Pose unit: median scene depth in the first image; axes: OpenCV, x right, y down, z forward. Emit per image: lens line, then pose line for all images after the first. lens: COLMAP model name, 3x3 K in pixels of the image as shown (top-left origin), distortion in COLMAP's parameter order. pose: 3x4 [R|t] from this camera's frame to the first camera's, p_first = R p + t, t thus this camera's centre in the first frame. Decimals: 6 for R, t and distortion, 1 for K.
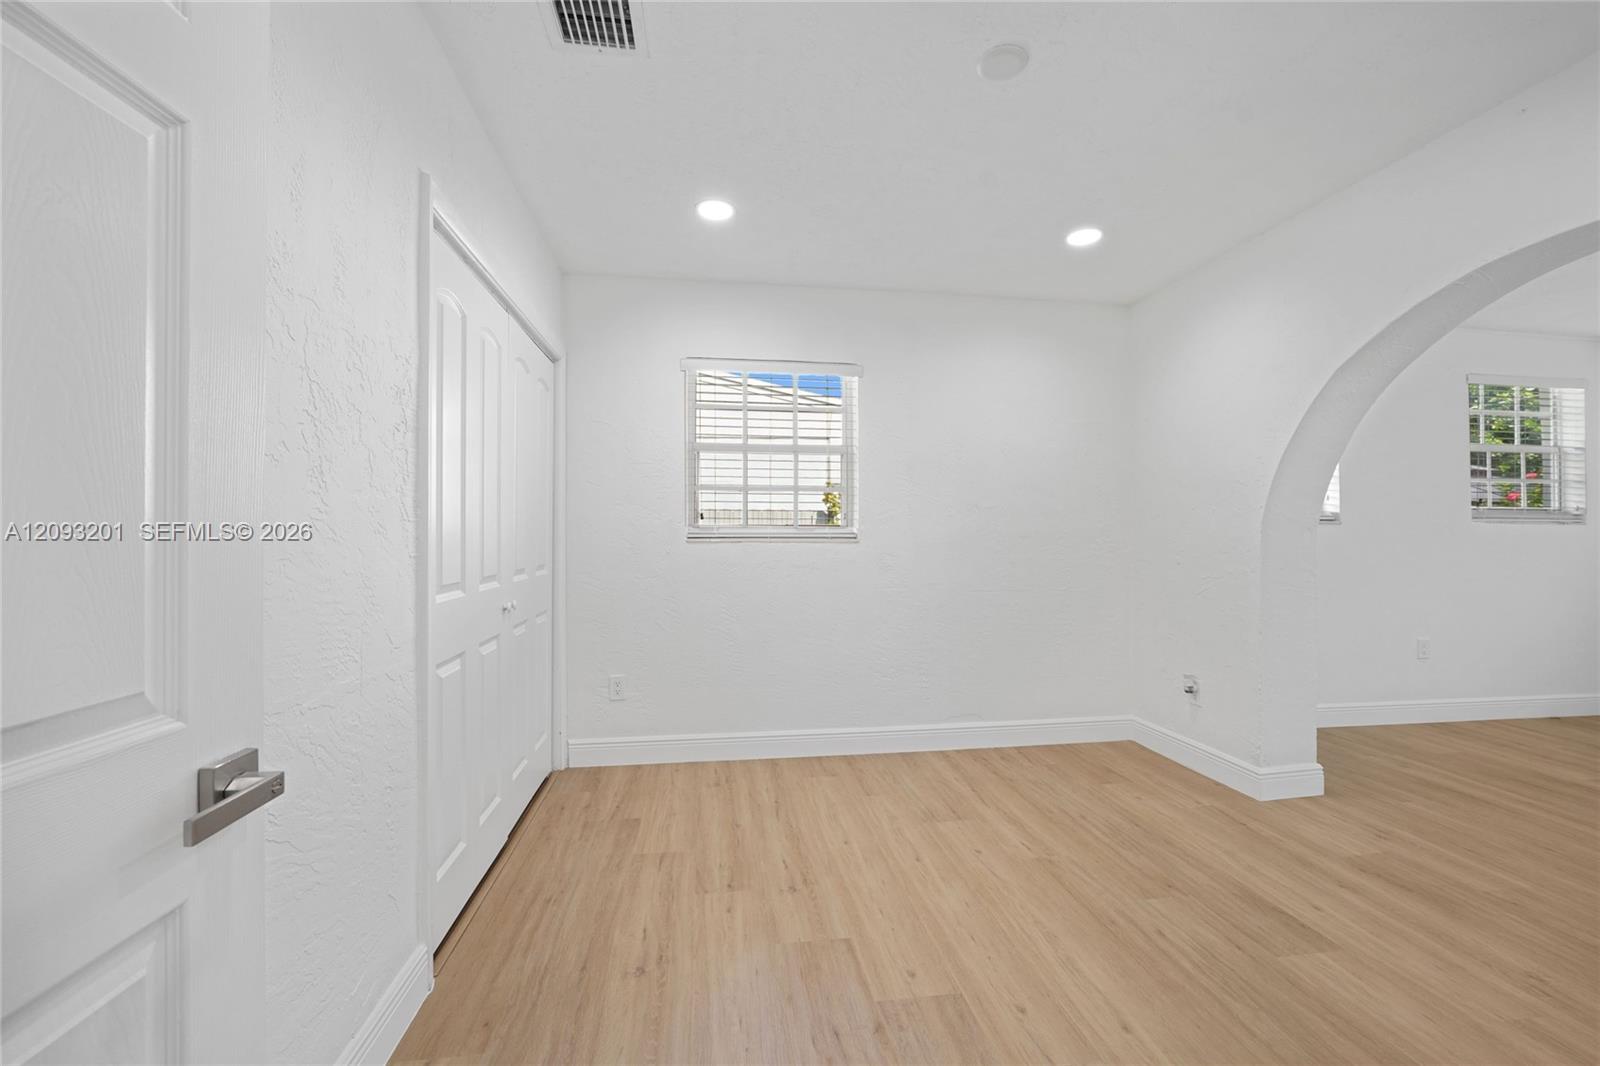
lens RADIAL K [[635.6, 0, 797.5], [0, 635.6, 544.2], [0, 0, 1]] dist [-0.004186, 0.000890]
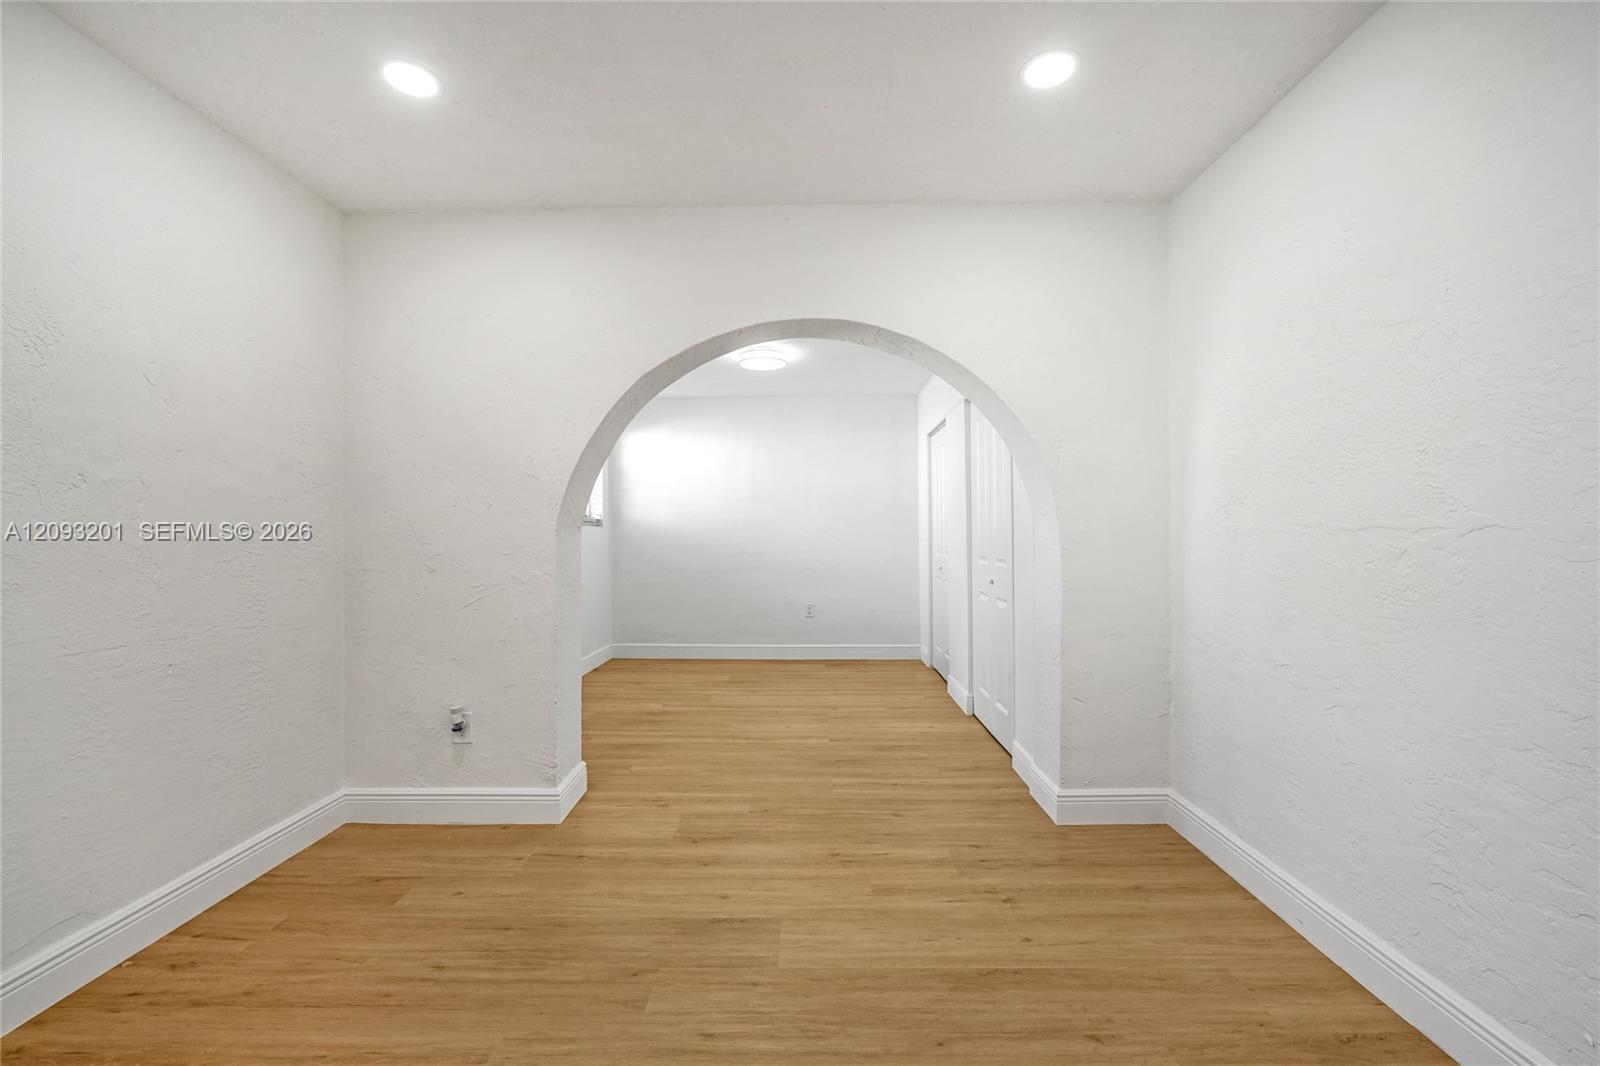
lens RADIAL K [[635.6, 0, 793.9], [0, 635.6, 535.5], [0, 0, 1]] dist [-0.004186, 0.000890]
pose [[0.149221, -0.001189, 0.988803, -0.126277], [0.010203, 0.999948, -0.000338, -0.012388], [-0.988751, 0.010140, 0.149225, 0.466437]]
